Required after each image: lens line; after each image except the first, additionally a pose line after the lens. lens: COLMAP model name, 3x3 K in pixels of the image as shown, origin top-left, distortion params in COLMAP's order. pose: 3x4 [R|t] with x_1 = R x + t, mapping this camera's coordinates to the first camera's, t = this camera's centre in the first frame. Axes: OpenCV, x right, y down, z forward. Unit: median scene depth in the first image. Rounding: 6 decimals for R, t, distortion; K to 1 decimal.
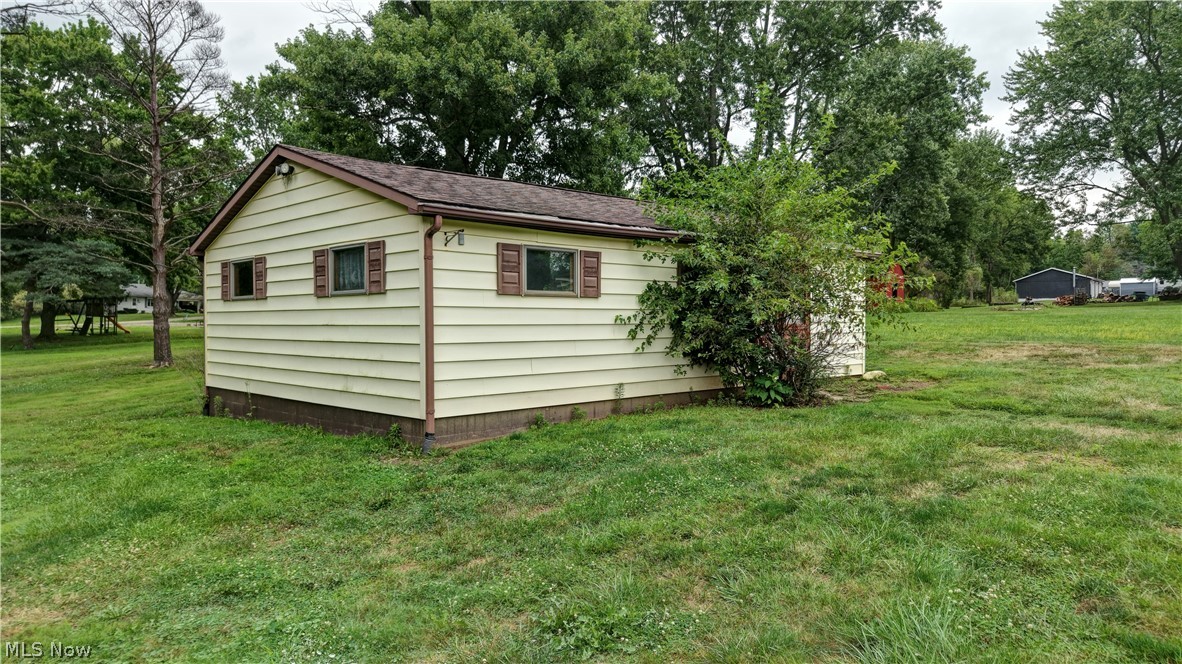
lens RADIAL K [[781.1, 0, 591.0], [0, 781.1, 332.0], [0, 0, 1]] dist [0.094624, -0.096198]
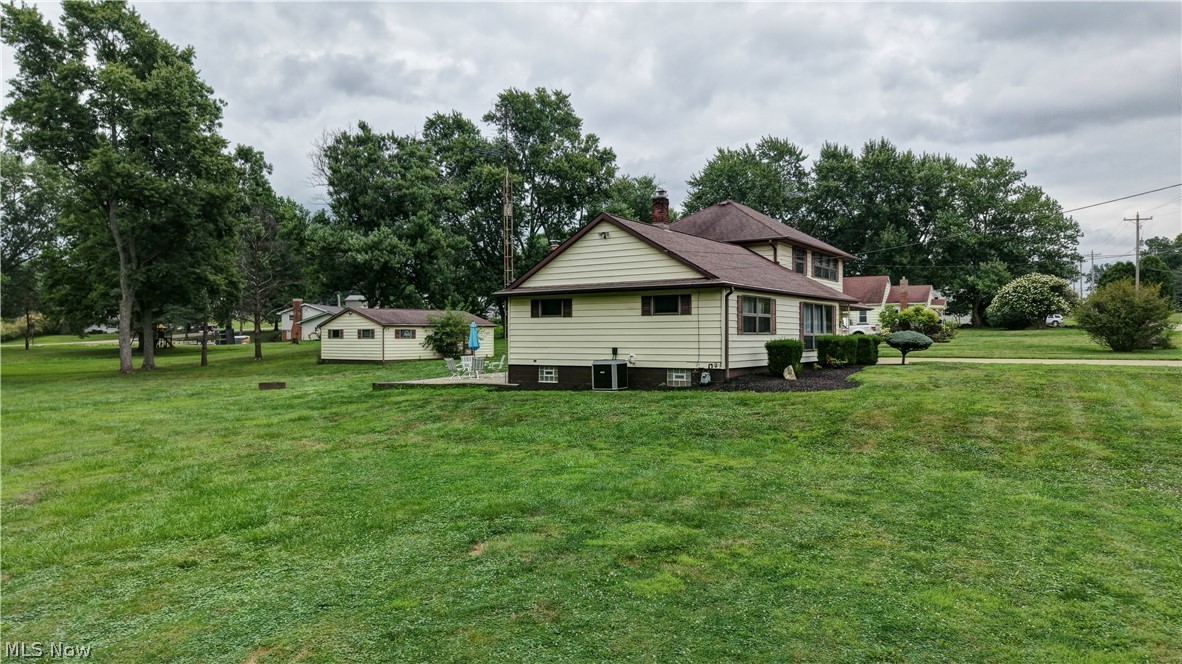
lens RADIAL K [[781.1, 0, 591.0], [0, 781.1, 332.0], [0, 0, 1]] dist [0.094624, -0.096198]
pose [[0.989300, 0.006254, 0.145761, 0.406106], [-0.002810, 0.999712, -0.023822, 0.030546], [-0.145868, 0.023158, 0.989033, -4.313961]]
